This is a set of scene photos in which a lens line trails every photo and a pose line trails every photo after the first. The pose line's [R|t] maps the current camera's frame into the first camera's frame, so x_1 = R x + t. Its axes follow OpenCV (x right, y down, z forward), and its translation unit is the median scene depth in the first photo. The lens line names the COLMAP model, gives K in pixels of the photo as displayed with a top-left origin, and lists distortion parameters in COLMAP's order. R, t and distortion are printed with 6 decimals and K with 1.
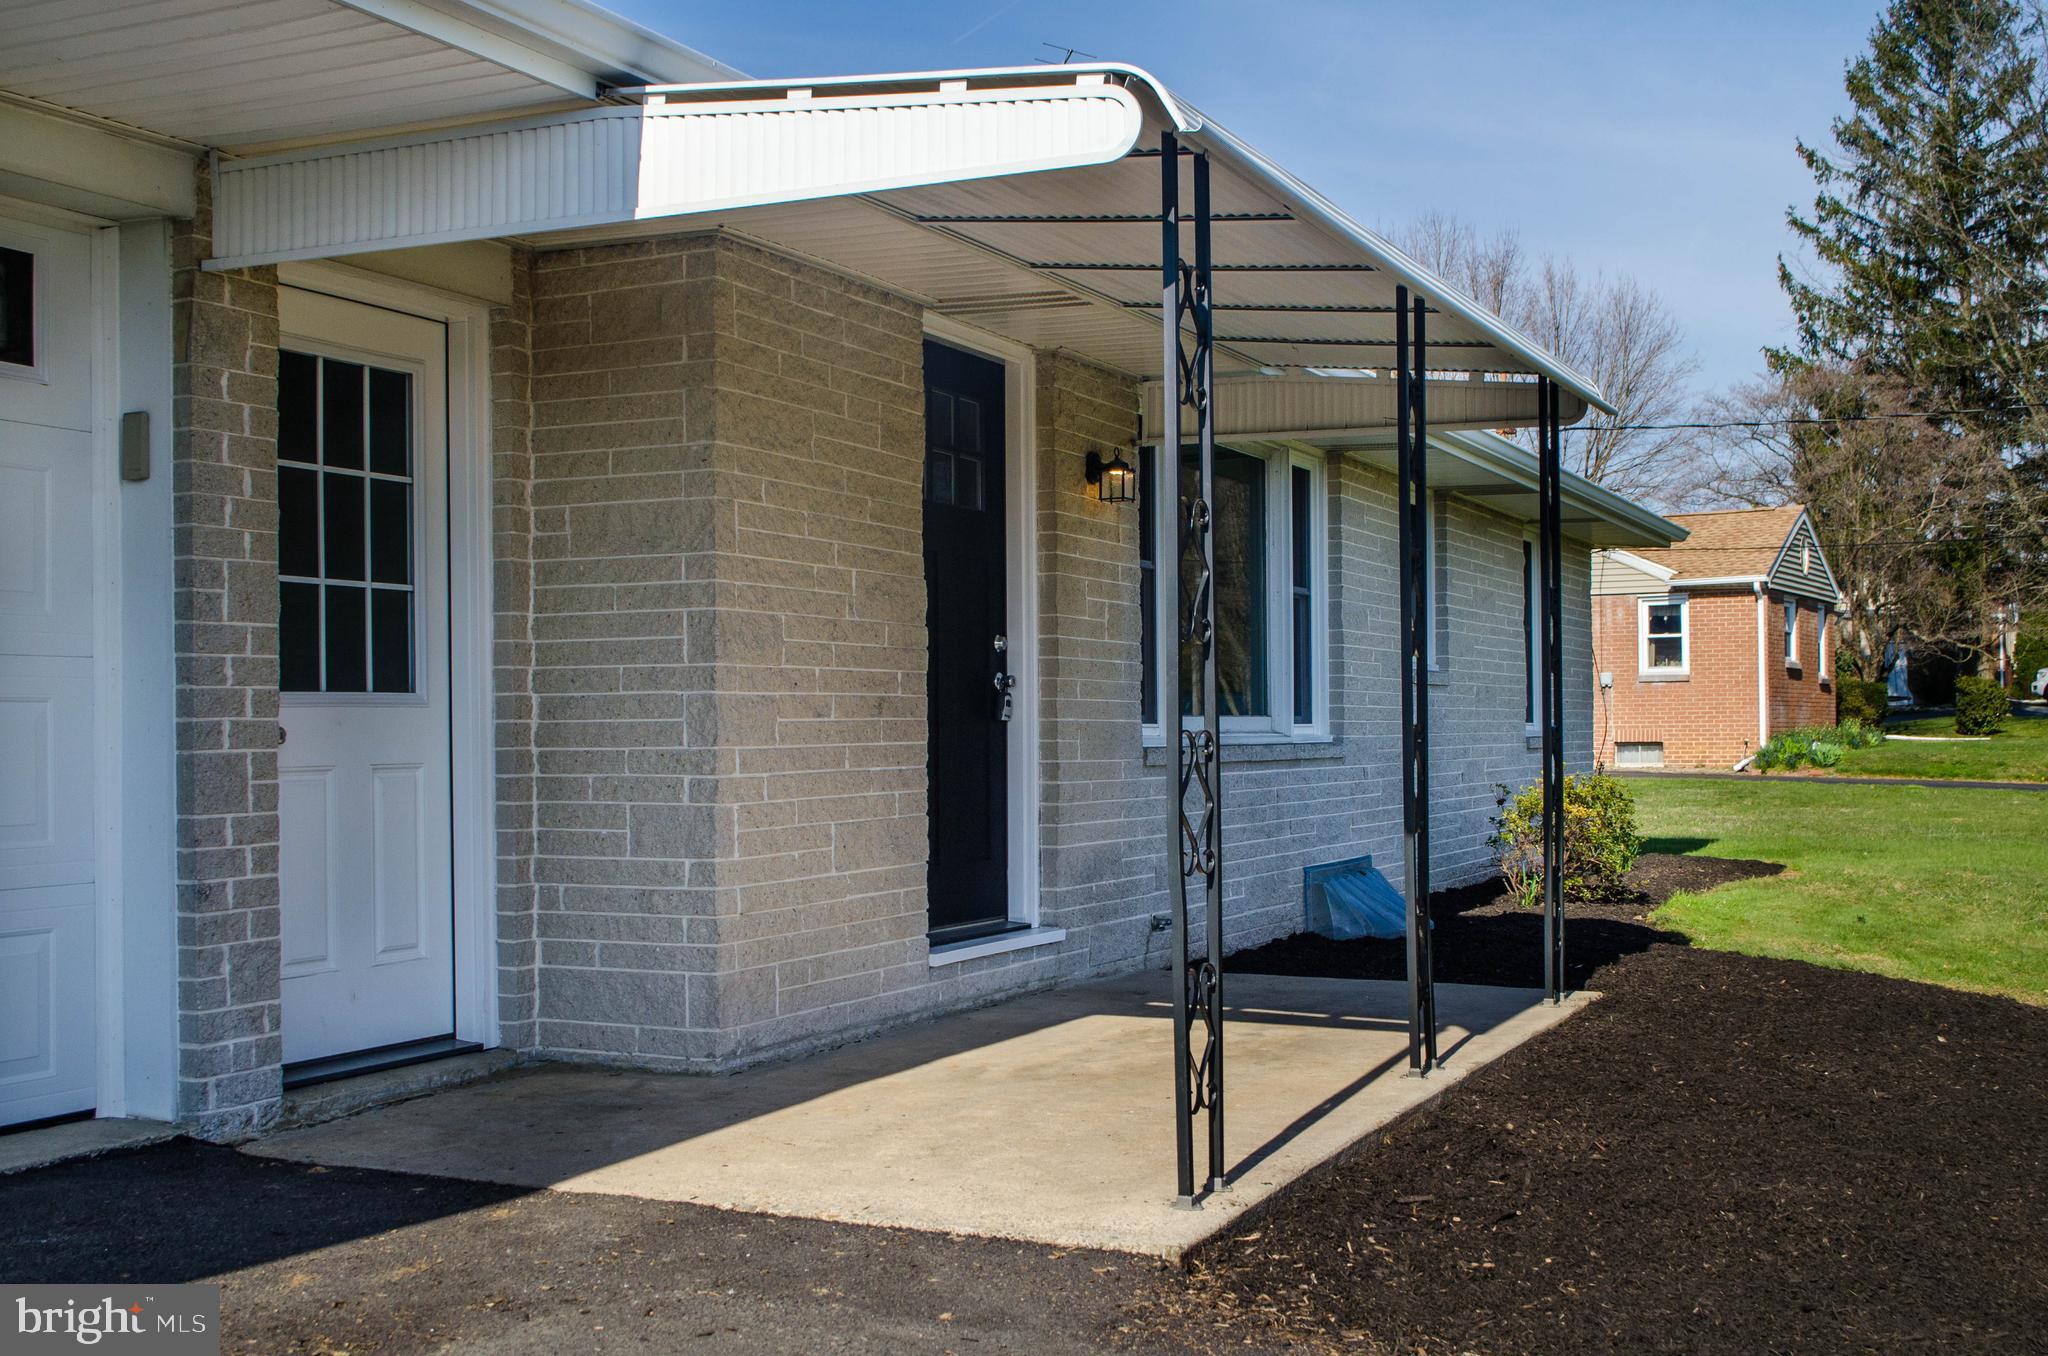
lens RADIAL K [[2270.1, 0, 1037.2], [0, 2270.1, 689.2], [0, 0, 1]] dist [-0.055794, 0.000000]
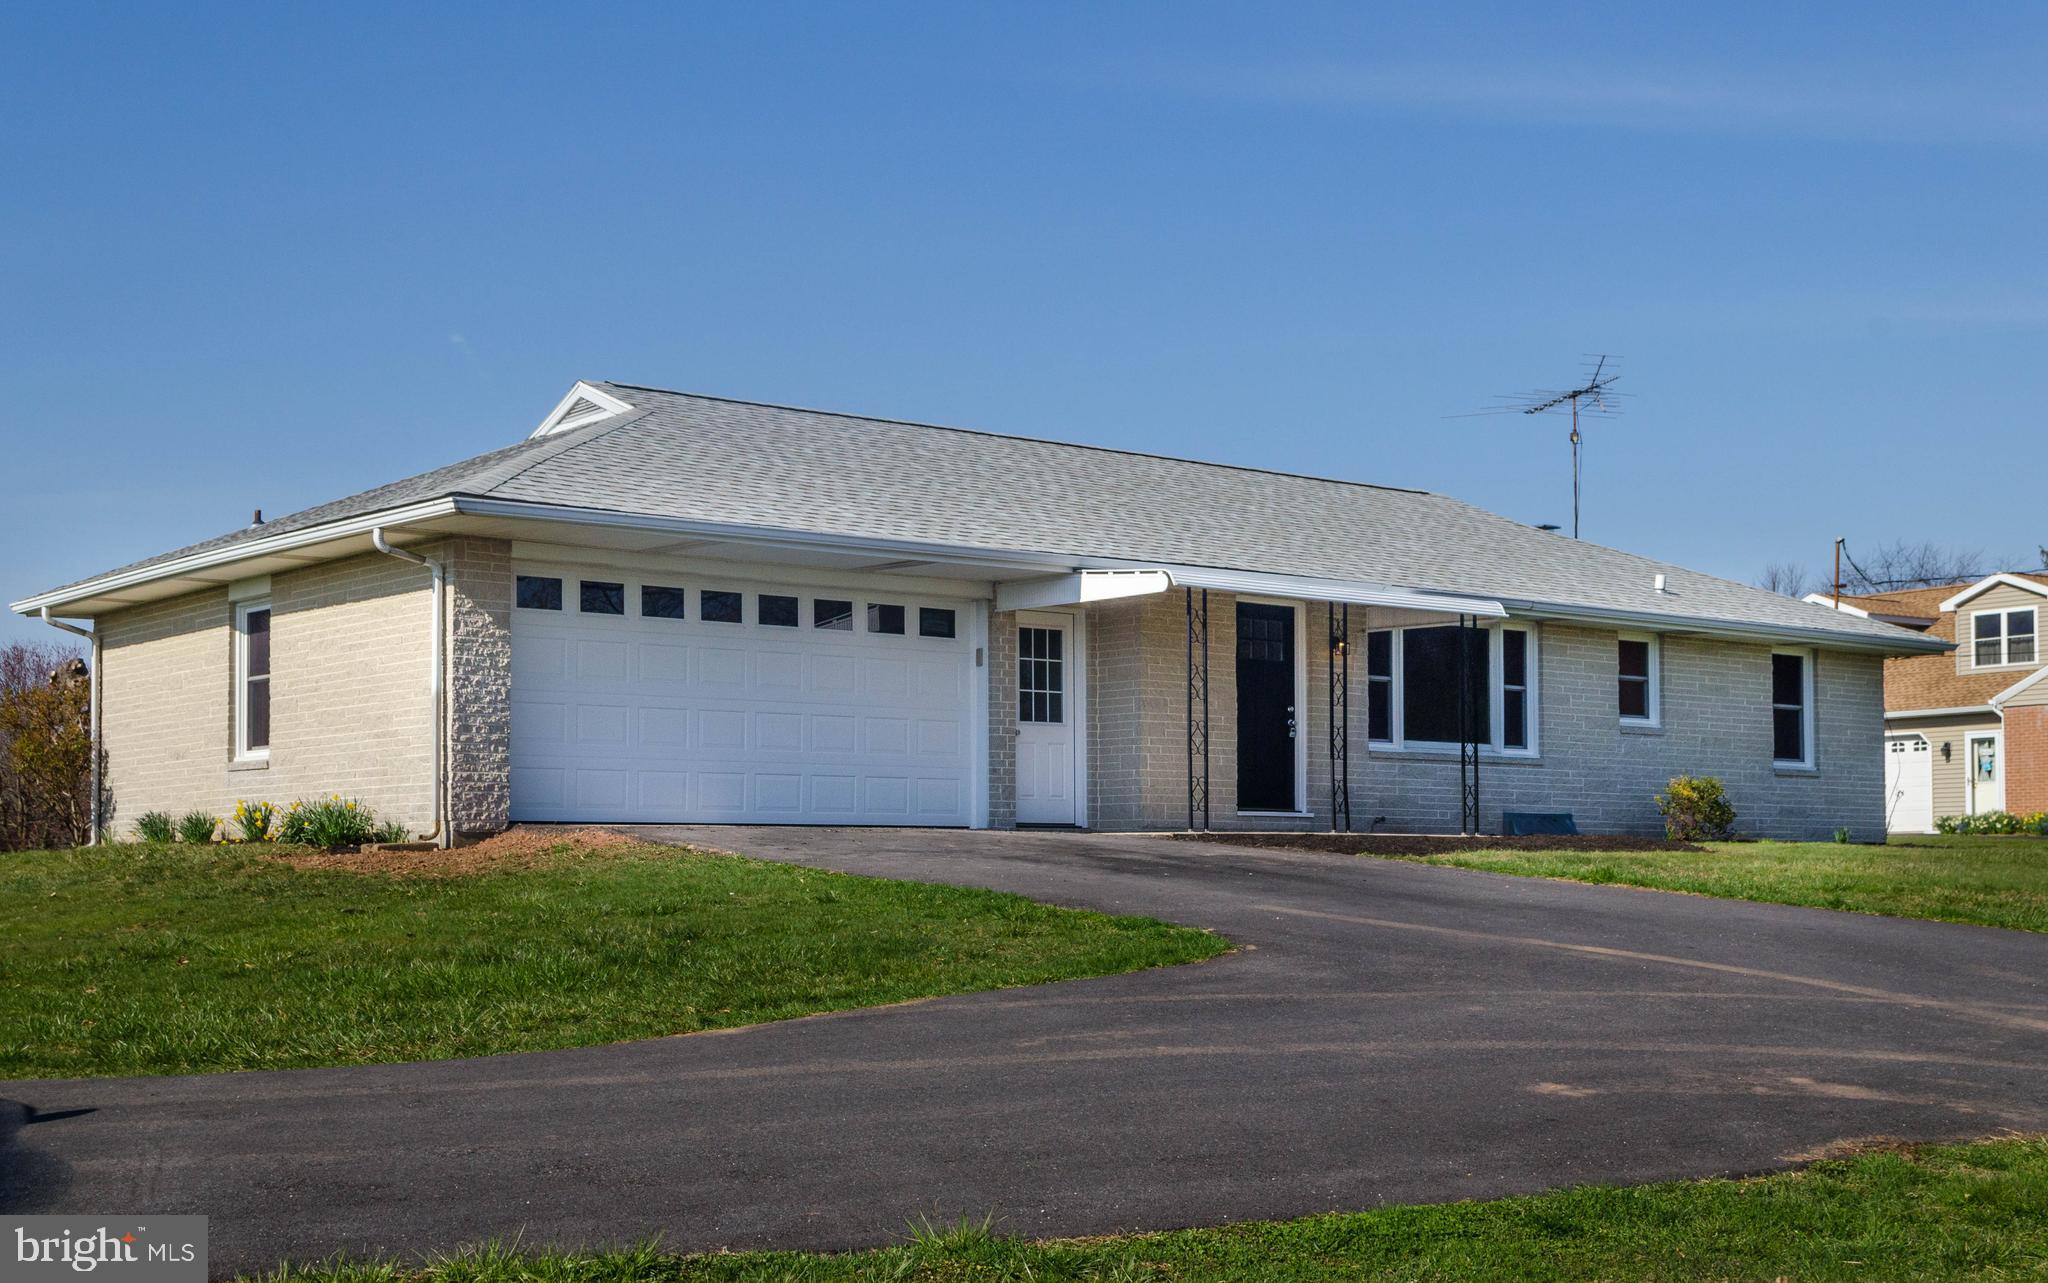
lens RADIAL K [[2715.6, 0, 1010.4], [0, 2715.6, 642.2], [0, 0, 1]] dist [-0.122270, 0.000000]
pose [[0.896498, -0.029076, -0.442092, 1.534983], [-0.000694, 0.997751, -0.067028, 0.161995], [0.443046, 0.060398, 0.894462, -2.832709]]
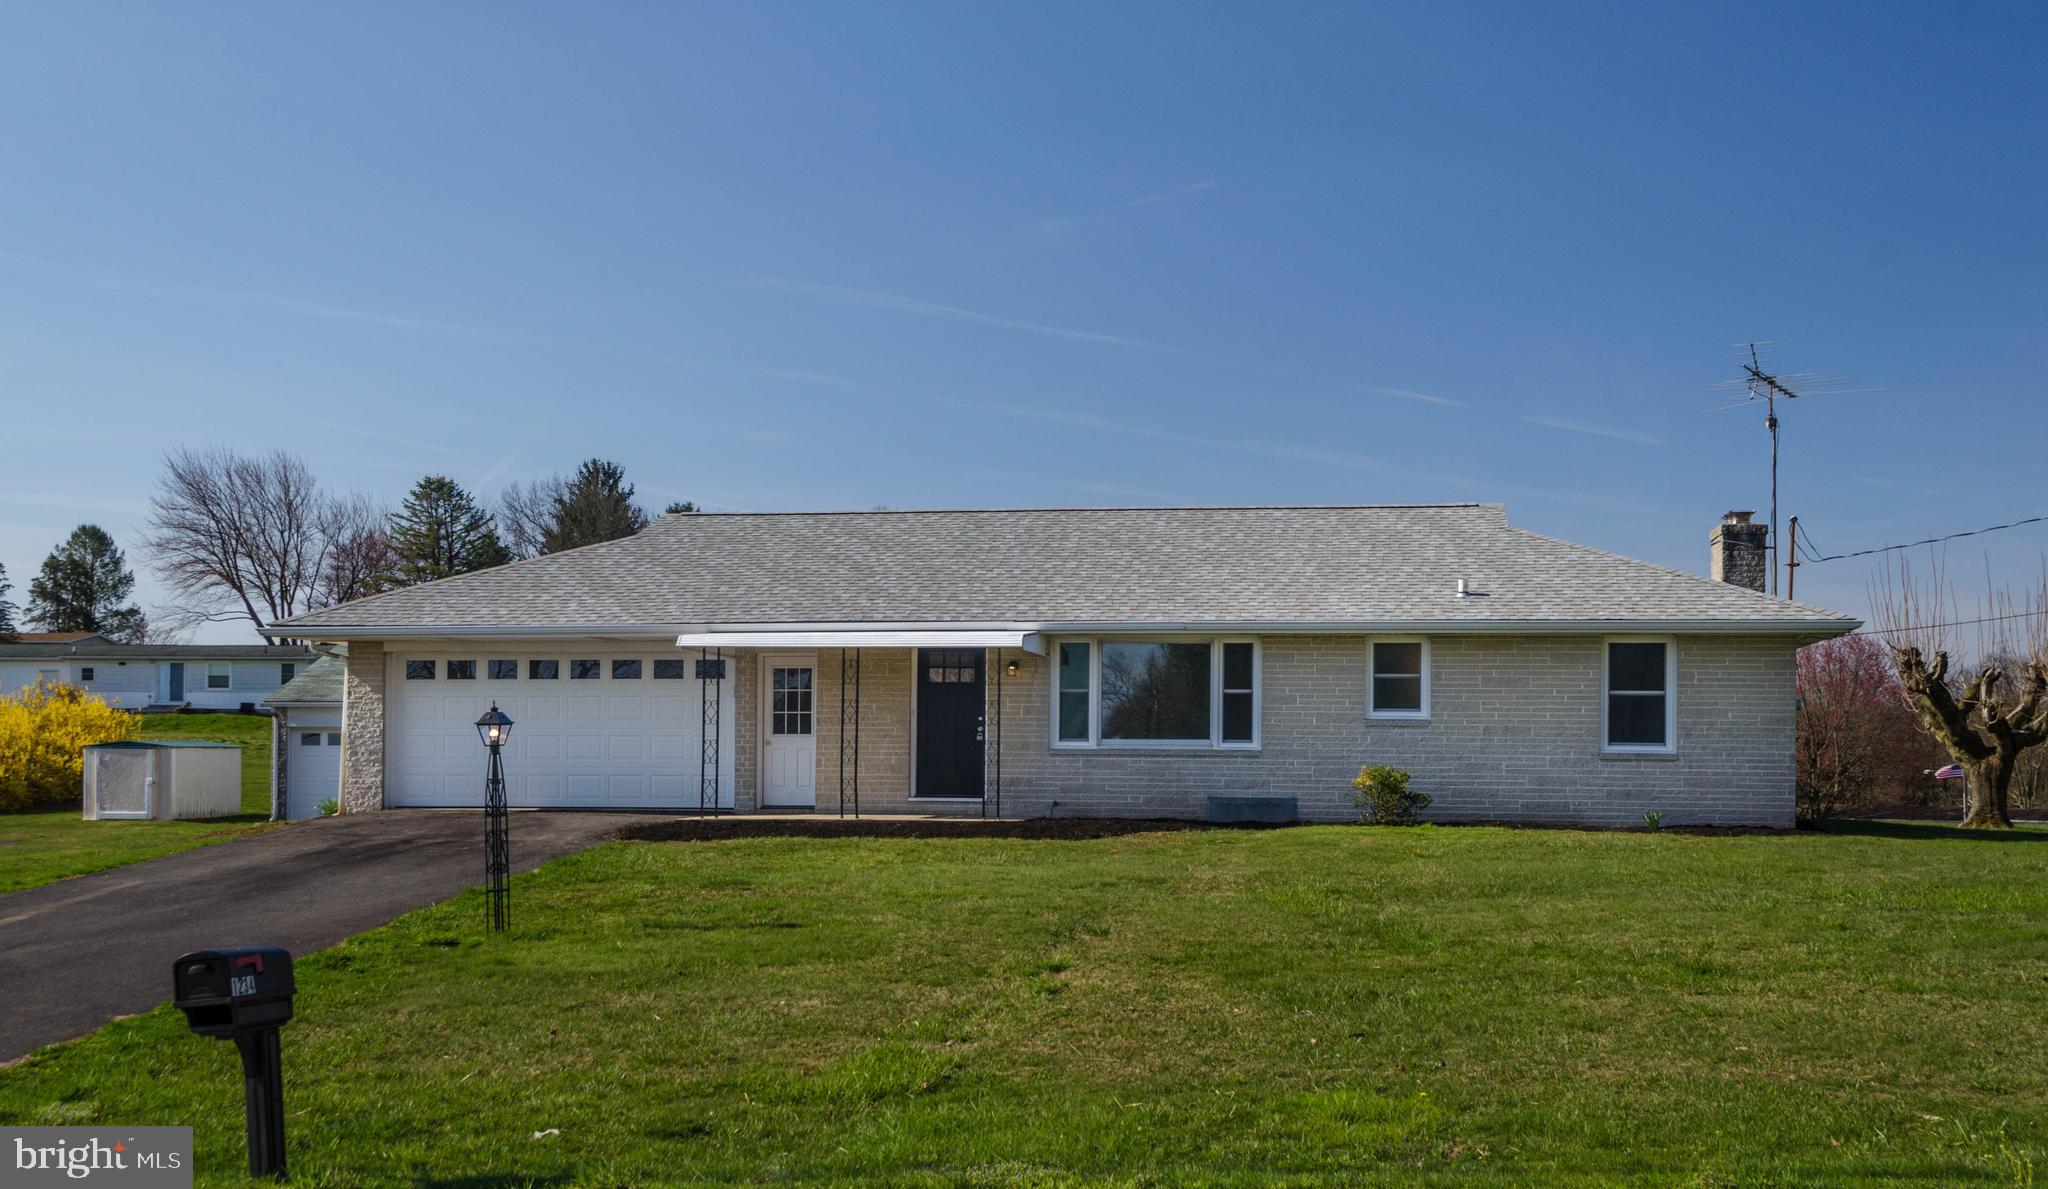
lens RADIAL K [[2173.0, 0, 1042.7], [0, 2173.0, 678.5], [0, 0, 1]] dist [-0.005068, 0.000000]
pose [[0.272507, -0.033401, -0.961574, 4.507990], [0.007593, 0.999441, -0.032564, 0.039397], [0.962124, 0.001573, 0.272608, 0.213930]]
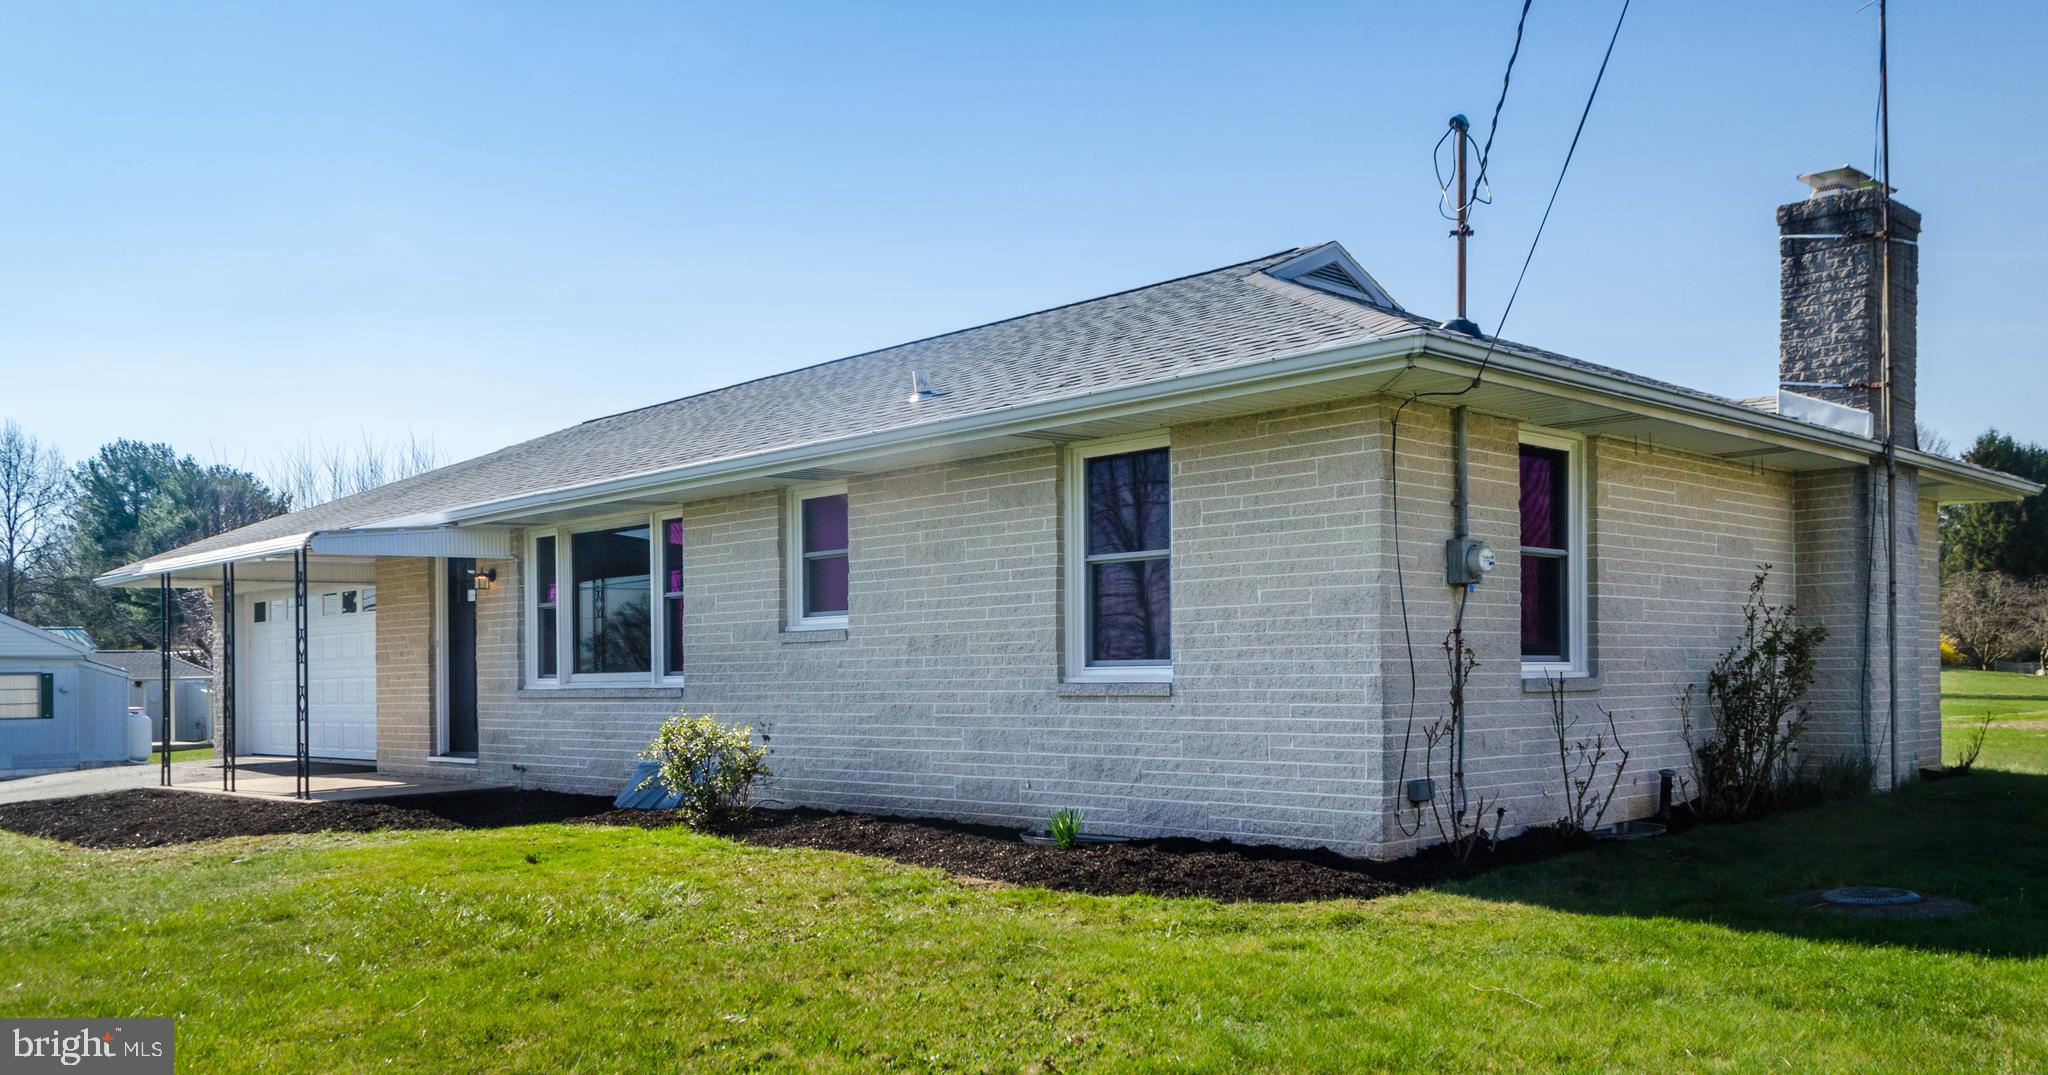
lens RADIAL K [[1685.4, 0, 1019.9], [0, 1685.4, 644.9], [0, 0, 1]] dist [0.012485, -0.026270]
pose [[-0.362711, -0.008676, -0.931861, 2.142816], [0.034332, 0.999153, -0.022666, 0.054170], [0.931269, -0.040214, -0.362106, 3.096559]]
